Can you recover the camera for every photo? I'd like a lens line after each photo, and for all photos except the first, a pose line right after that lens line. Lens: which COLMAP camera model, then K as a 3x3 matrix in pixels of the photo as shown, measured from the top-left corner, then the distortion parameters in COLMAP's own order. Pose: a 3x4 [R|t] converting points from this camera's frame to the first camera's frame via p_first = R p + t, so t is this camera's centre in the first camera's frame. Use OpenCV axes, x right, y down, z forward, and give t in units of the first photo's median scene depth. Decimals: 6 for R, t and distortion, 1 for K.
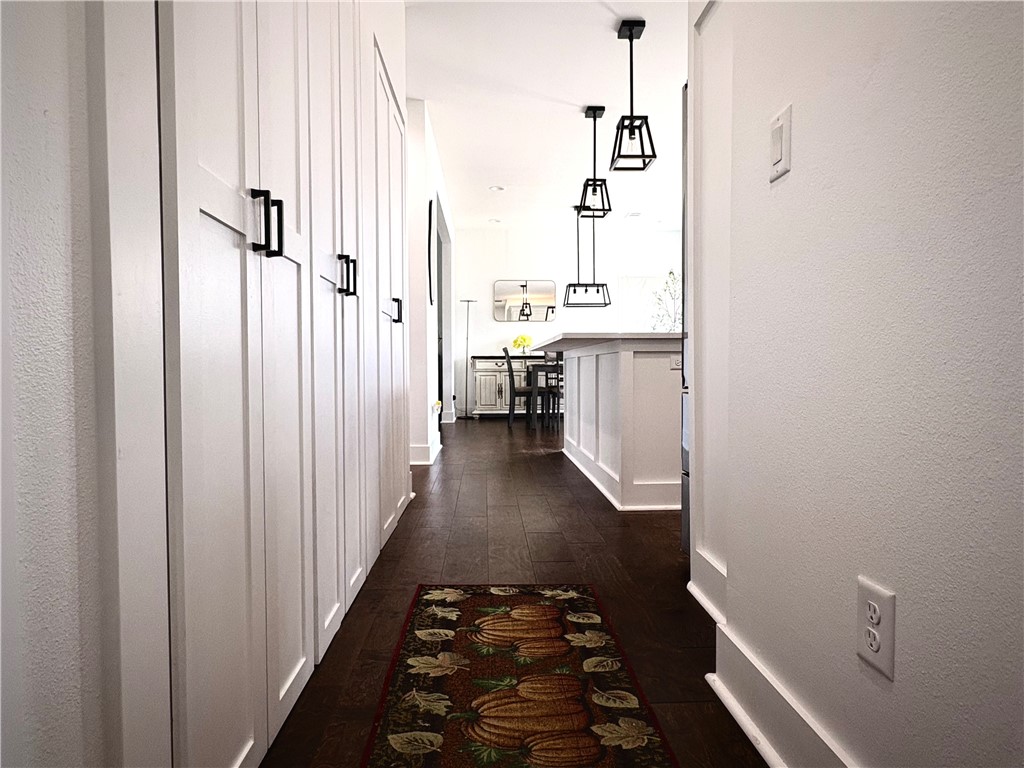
lens RADIAL K [[595.7, 0, 512.0], [0, 595.7, 384.0], [0, 0, 1]] dist [0.002413, 0.000432]
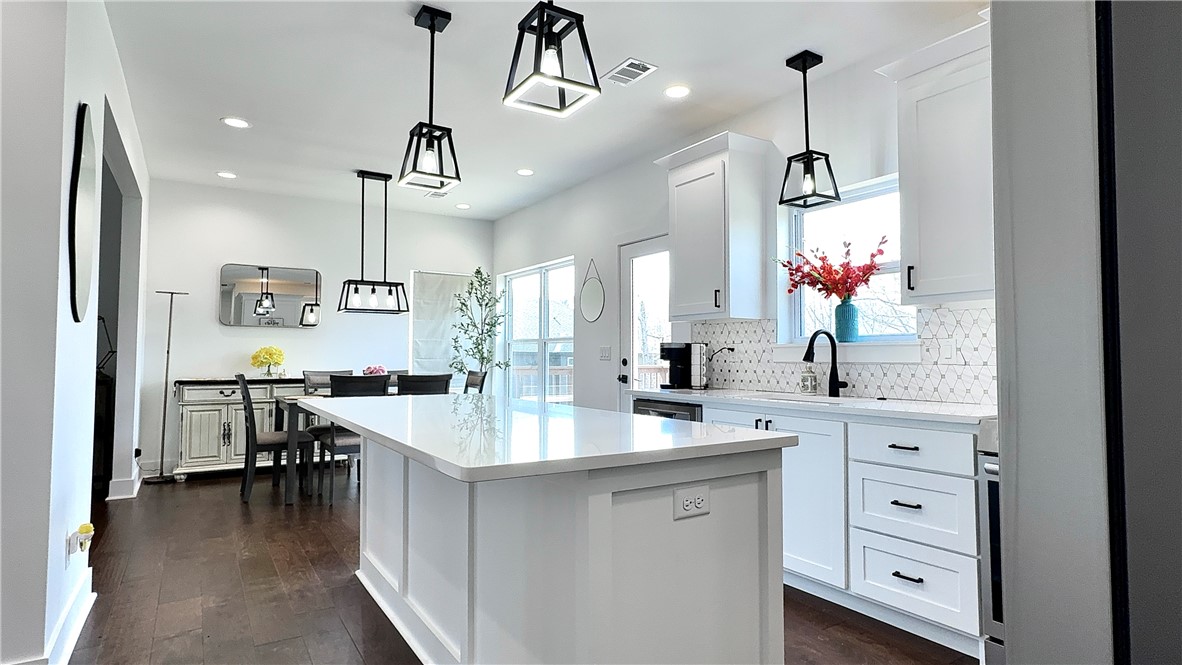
lens RADIAL K [[627.4, 0, 591.0], [0, 627.4, 332.5], [0, 0, 1]] dist [0.004491, 0.002531]
pose [[0.870015, 0.027854, 0.492237, -0.015928], [0.007140, 0.997586, -0.069068, -0.052311], [-0.492973, 0.063605, 0.867717, 0.221575]]
